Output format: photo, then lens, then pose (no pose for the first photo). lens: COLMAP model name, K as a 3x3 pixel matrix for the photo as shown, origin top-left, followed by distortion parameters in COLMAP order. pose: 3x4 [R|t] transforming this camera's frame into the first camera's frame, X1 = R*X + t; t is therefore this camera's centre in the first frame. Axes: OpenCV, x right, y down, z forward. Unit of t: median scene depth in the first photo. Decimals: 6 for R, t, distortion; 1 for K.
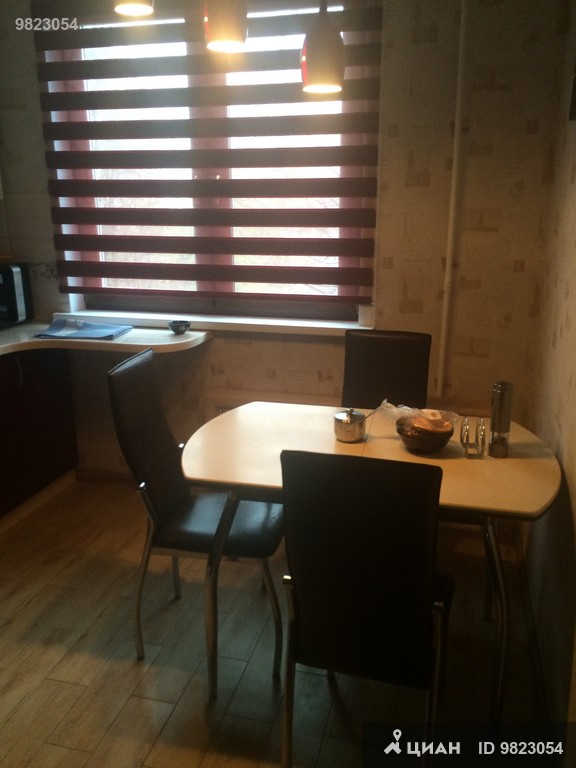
lens RADIAL K [[658.0, 0, 284.9], [0, 658.0, 389.4], [0, 0, 1]] dist [0.059933, -0.080365]
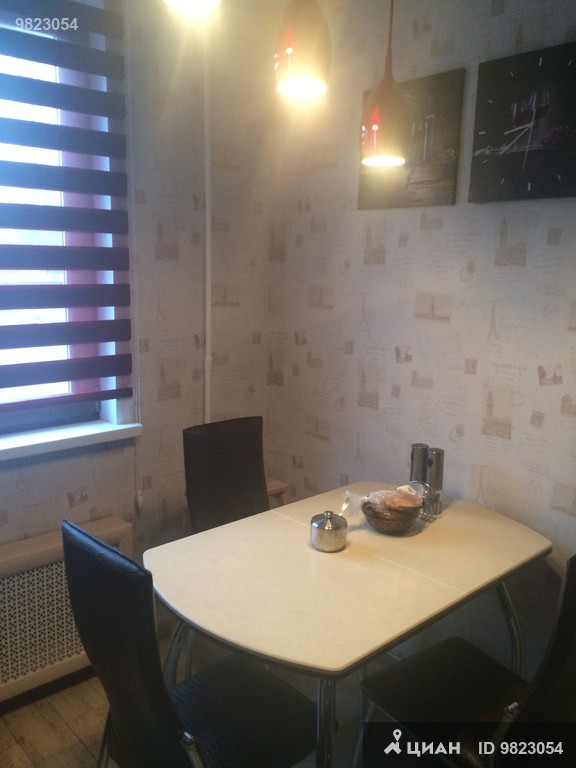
lens RADIAL K [[658.0, 0, 286.0], [0, 658.0, 378.0], [0, 0, 1]] dist [0.059933, -0.080365]
pose [[0.529358, -0.128604, 0.838595, -0.470047], [0.222741, 0.974837, 0.008894, -0.120007], [-0.818637, 0.182081, 0.544683, 0.401708]]
